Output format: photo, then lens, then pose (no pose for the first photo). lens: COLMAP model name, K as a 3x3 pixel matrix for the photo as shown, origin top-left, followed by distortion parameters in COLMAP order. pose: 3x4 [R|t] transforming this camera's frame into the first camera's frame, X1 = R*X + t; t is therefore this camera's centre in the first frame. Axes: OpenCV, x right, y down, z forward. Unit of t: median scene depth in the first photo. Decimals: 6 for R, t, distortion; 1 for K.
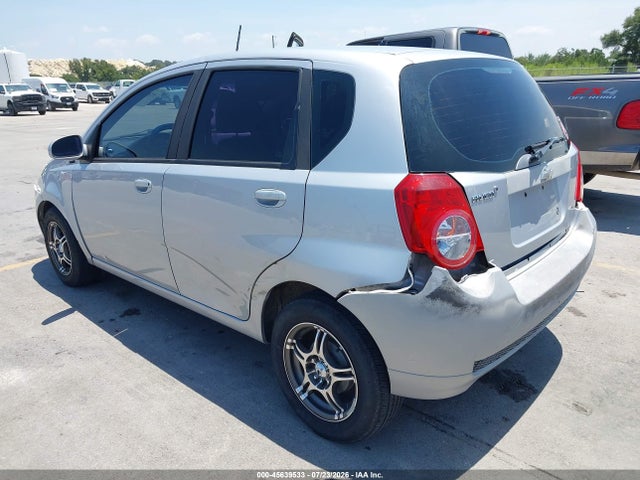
lens RADIAL K [[507.2, 0, 320.0], [0, 507.2, 240.0], [0, 0, 1]] dist [0.041709, -0.041764]
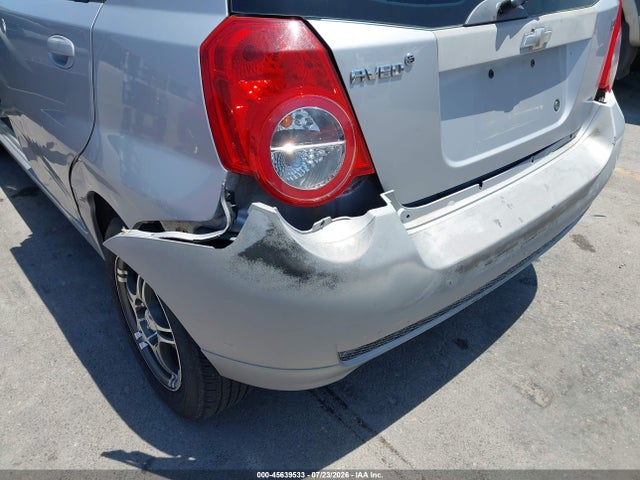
lens RADIAL K [[507.2, 0, 320.0], [0, 507.2, 240.0], [0, 0, 1]] dist [0.041709, -0.041764]
pose [[0.993042, 0.090070, -0.075857, 0.300402], [-0.068088, 0.964758, 0.254175, -0.045851], [0.096077, -0.247242, 0.964179, 0.418209]]
